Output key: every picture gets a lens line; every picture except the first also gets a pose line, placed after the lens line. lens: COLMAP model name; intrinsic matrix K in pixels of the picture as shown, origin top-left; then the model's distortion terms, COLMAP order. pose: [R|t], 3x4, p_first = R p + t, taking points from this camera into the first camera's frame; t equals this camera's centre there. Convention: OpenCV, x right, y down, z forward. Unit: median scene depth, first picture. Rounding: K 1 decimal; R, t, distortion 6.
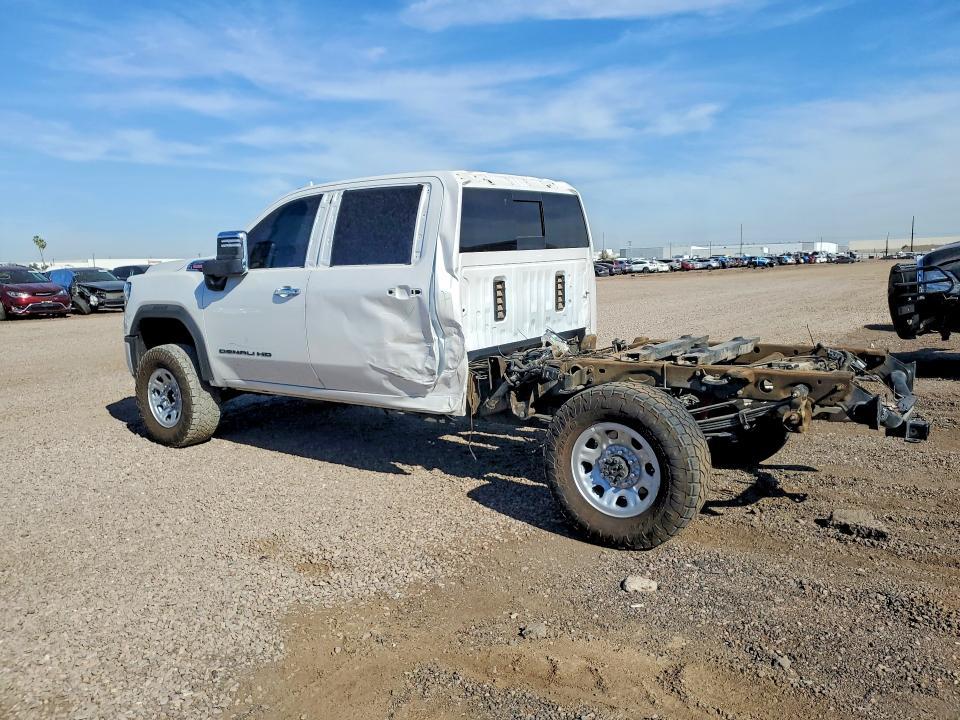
lens RADIAL K [[747.8, 0, 474.6], [0, 747.8, 360.2], [0, 0, 1]] dist [0.000575, 0.000019]
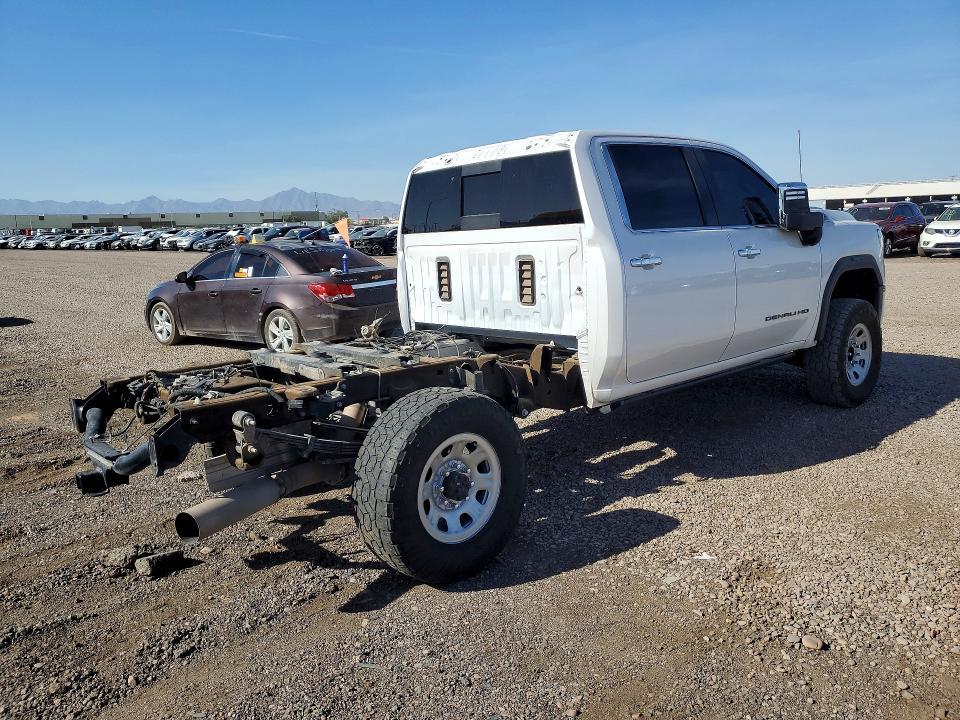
lens RADIAL K [[747.8, 0, 474.6], [0, 747.8, 360.2], [0, 0, 1]] dist [0.000575, 0.000019]
pose [[-0.170736, 0.213311, -0.961950, 0.999995], [-0.080852, 0.969960, 0.229437, -0.207086], [0.981994, 0.116949, -0.148361, 1.180167]]
